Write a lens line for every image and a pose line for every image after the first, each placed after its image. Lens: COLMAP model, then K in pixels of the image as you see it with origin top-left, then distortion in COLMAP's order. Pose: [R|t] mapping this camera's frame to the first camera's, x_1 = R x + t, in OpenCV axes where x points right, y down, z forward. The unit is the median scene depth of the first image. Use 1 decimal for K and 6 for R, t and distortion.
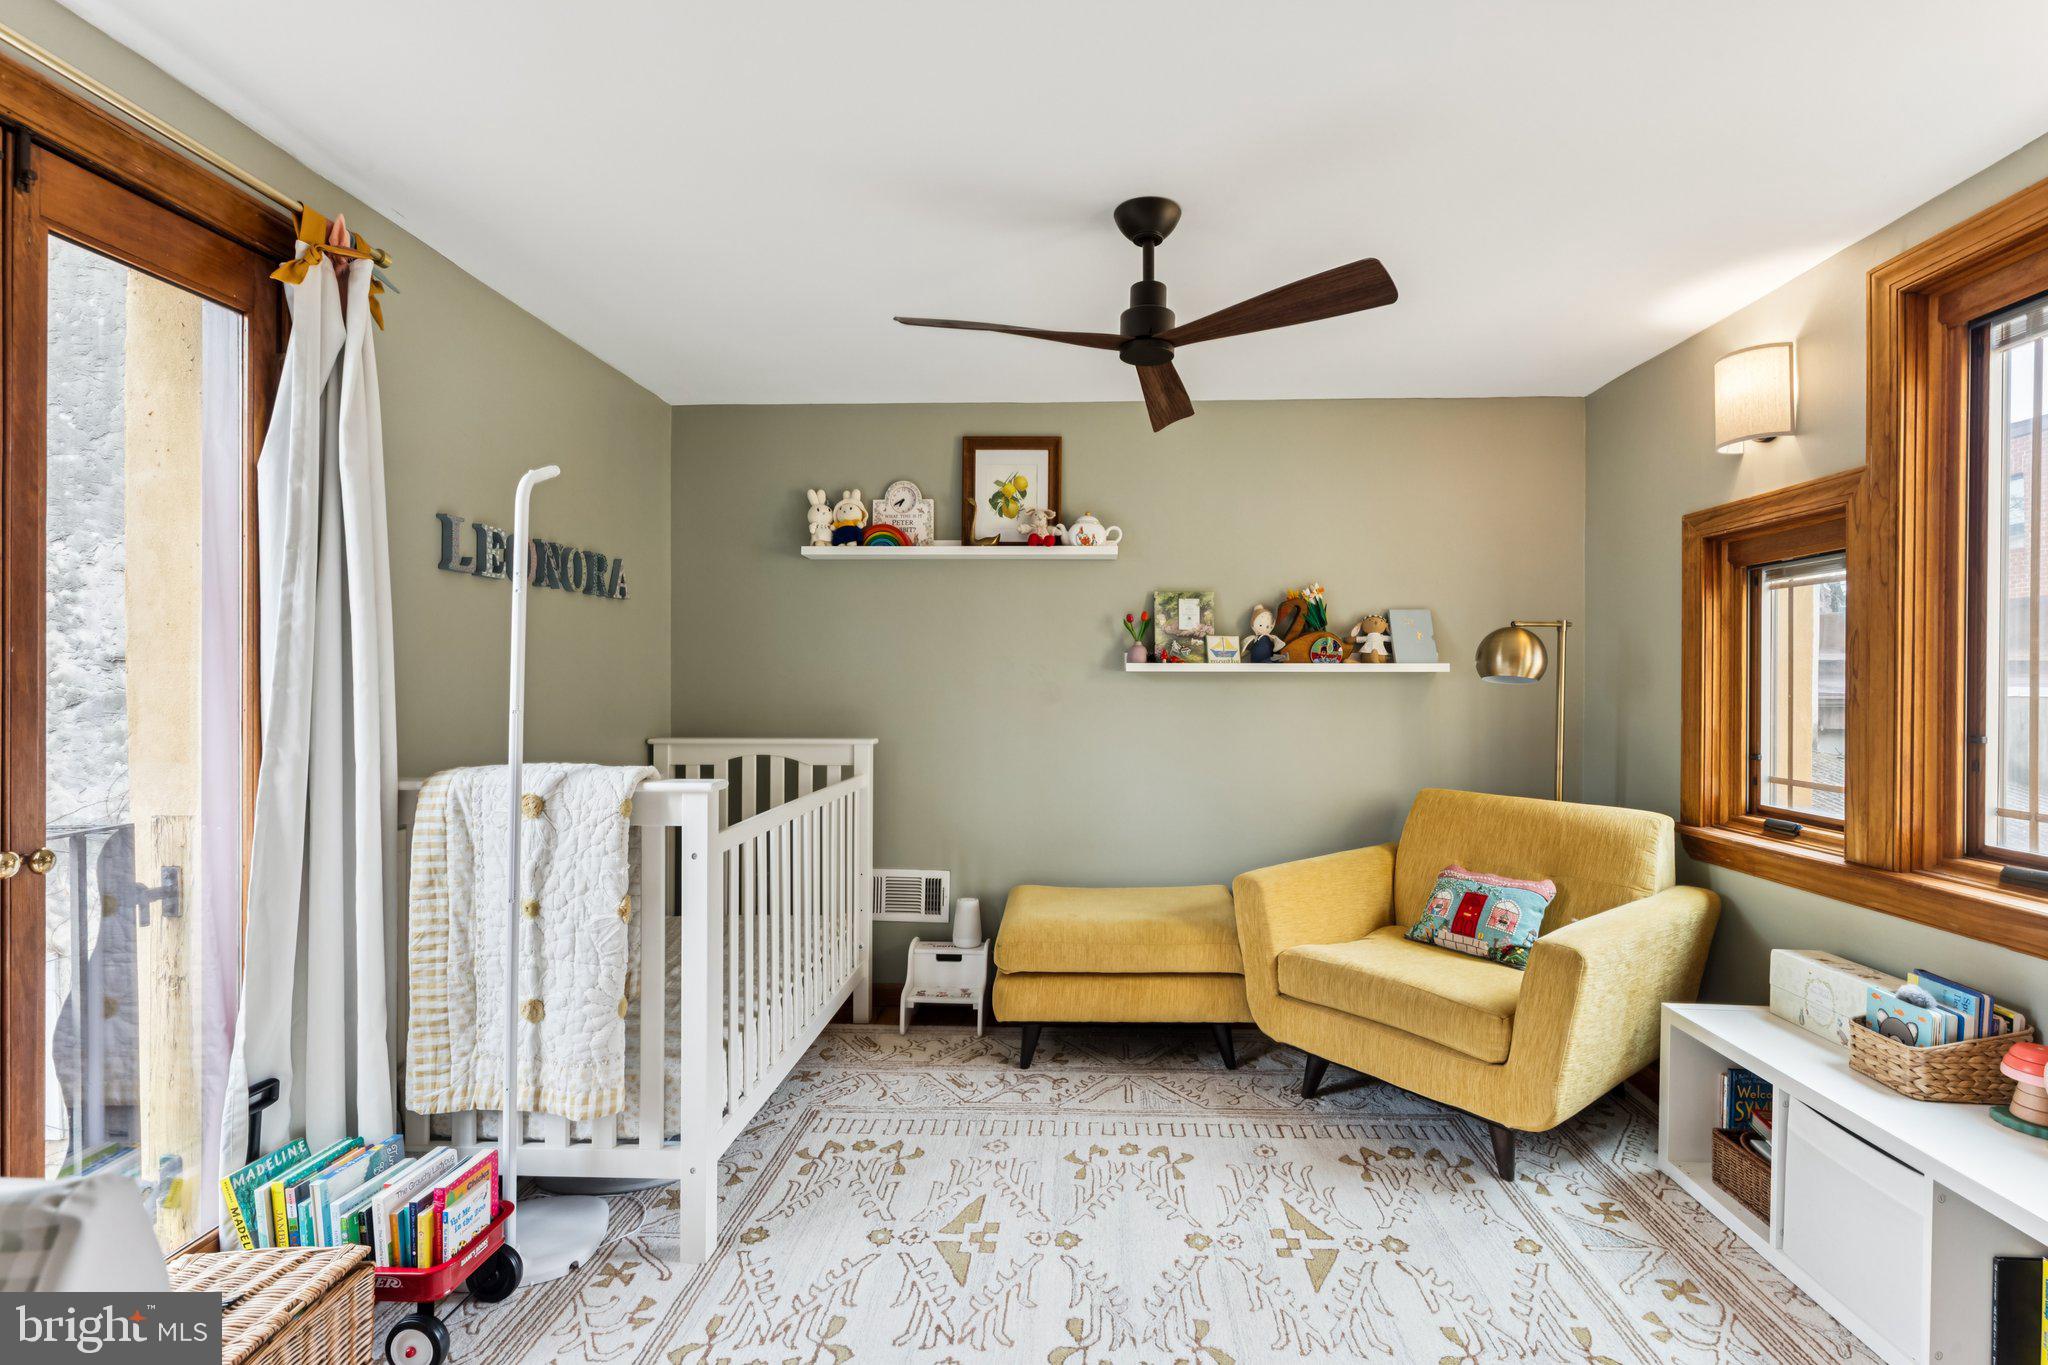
lens RADIAL K [[949.6, 0, 1026.1], [0, 949.6, 665.5], [0, 0, 1]] dist [0.009927, -0.000140]
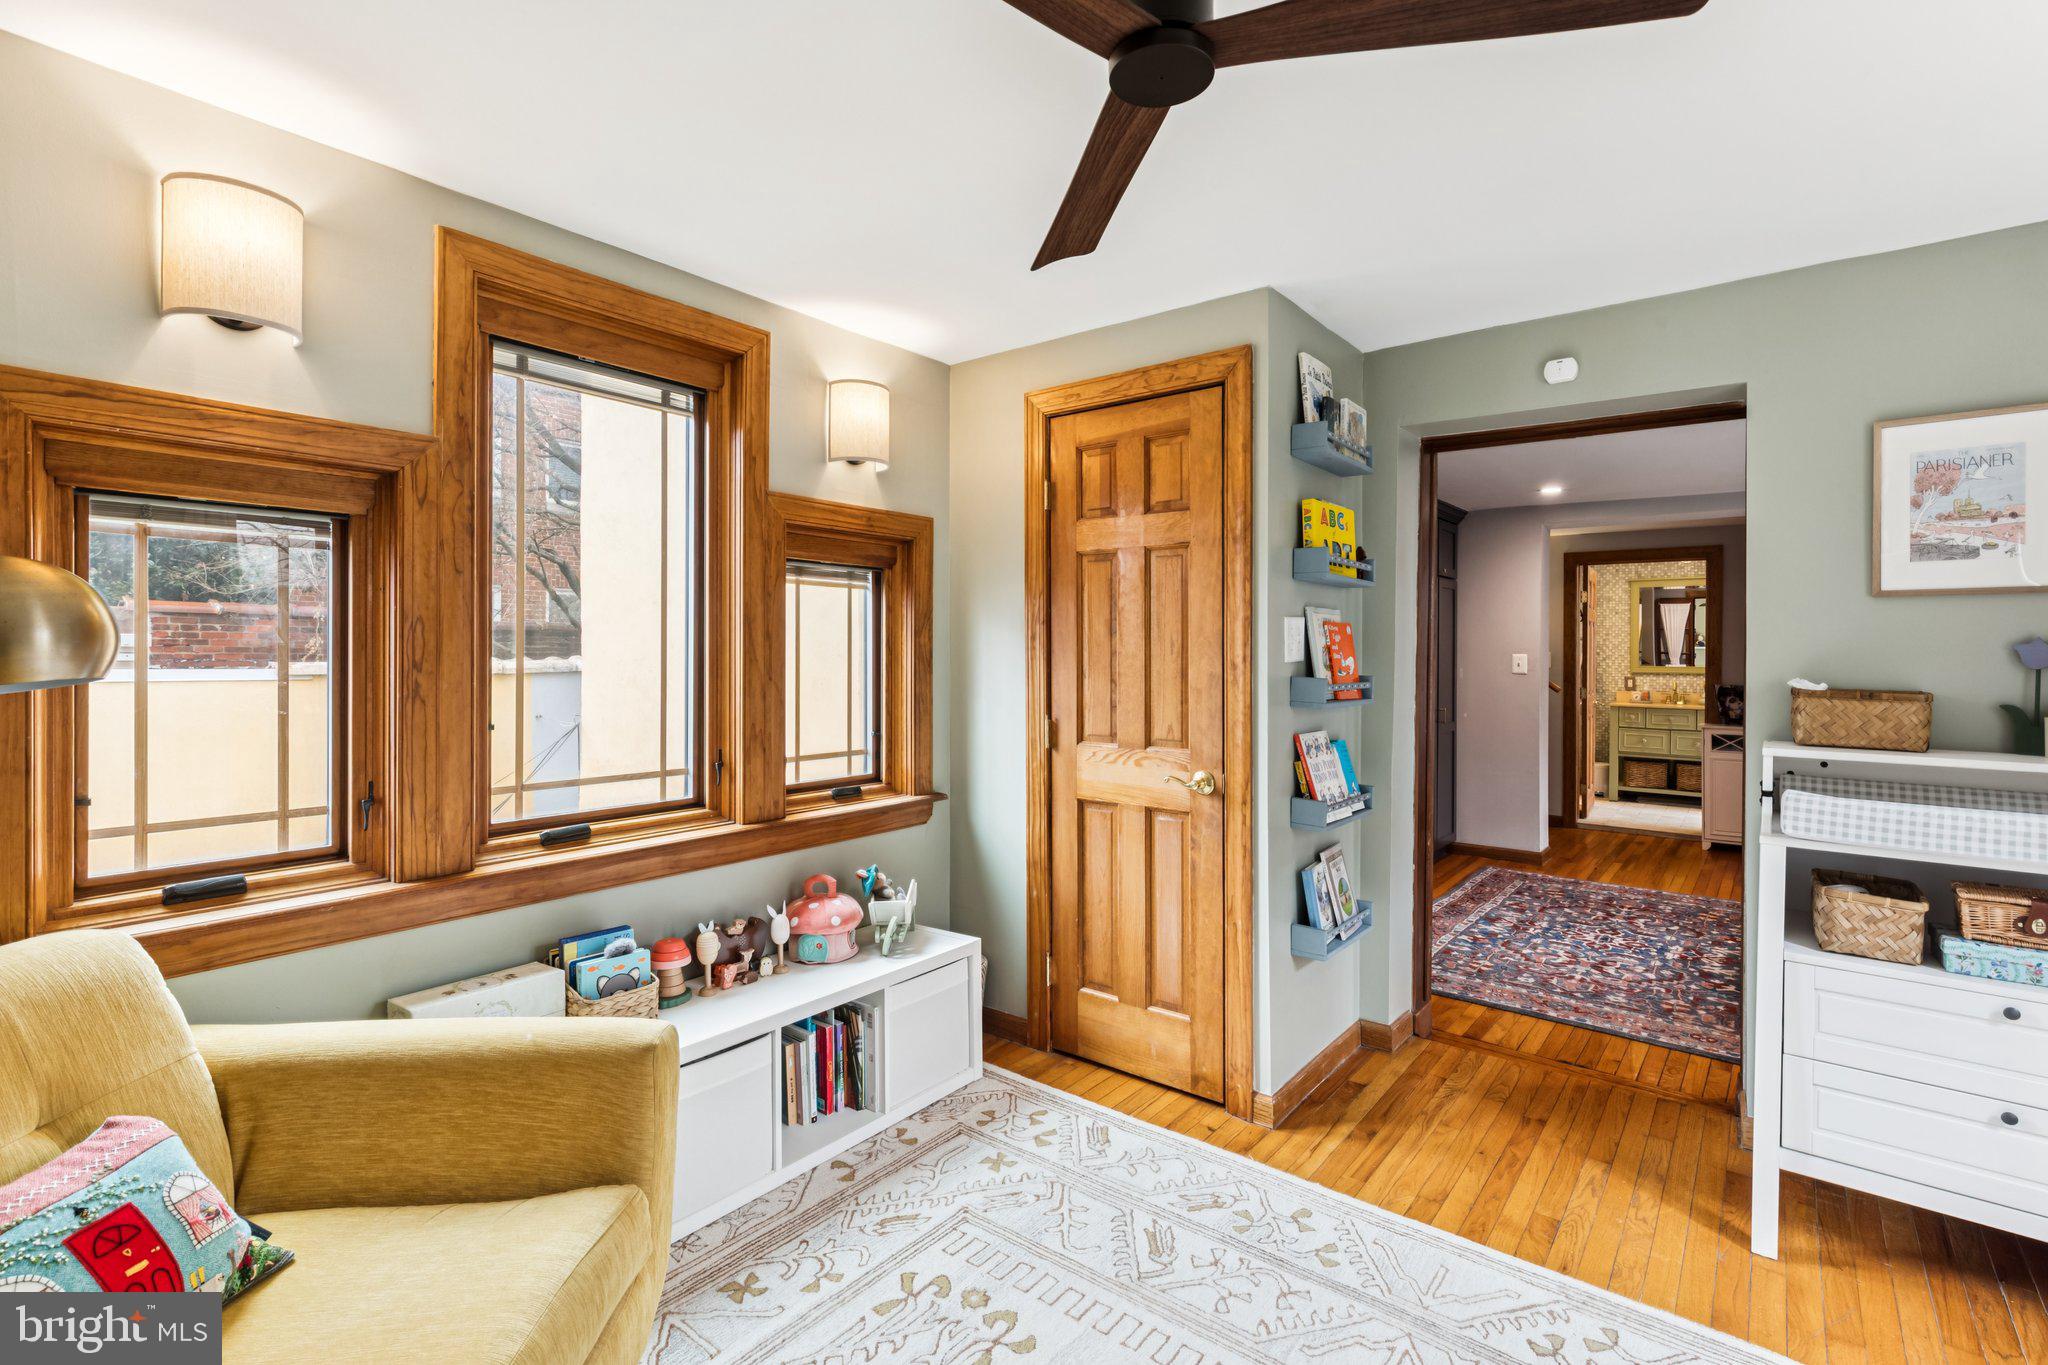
lens RADIAL K [[949.6, 0, 1026.1], [0, 949.6, 665.5], [0, 0, 1]] dist [0.009927, -0.000140]
pose [[-0.827611, -0.014660, 0.561111, -0.071679], [-0.015455, 0.999875, 0.003329, -0.003338], [-0.561090, -0.005917, -0.827734, 1.097554]]
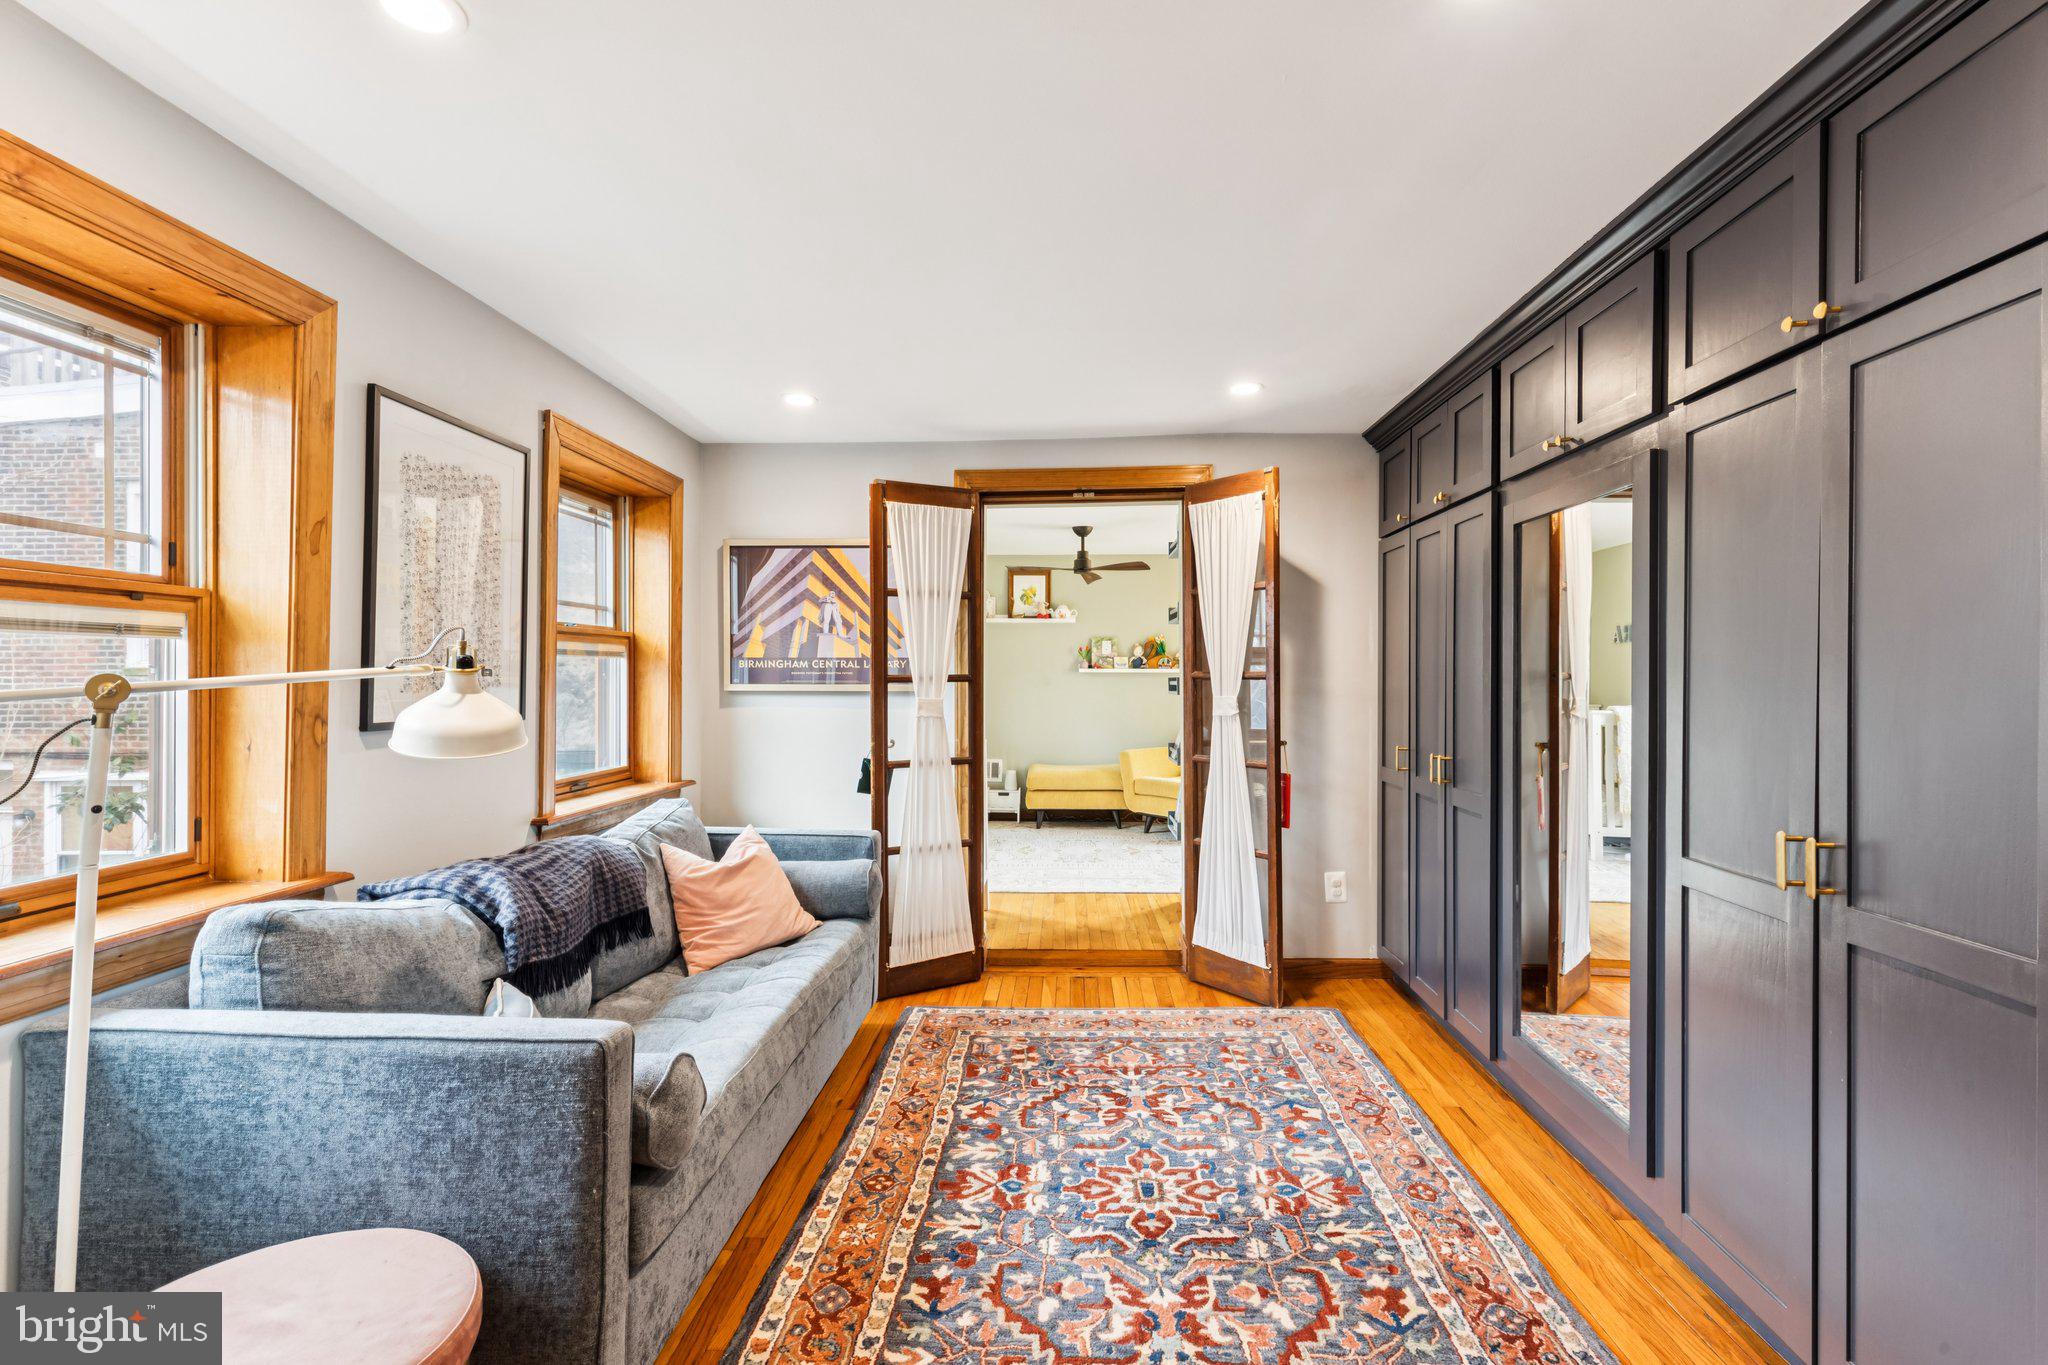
lens RADIAL K [[949.6, 0, 1026.1], [0, 949.6, 665.5], [0, 0, 1]] dist [0.009927, -0.000140]
pose [[0.999477, 0.000585, 0.032347, -0.115114], [-0.000553, 0.999999, -0.001008, -0.009521], [-0.032347, 0.000989, 0.999476, -1.524905]]
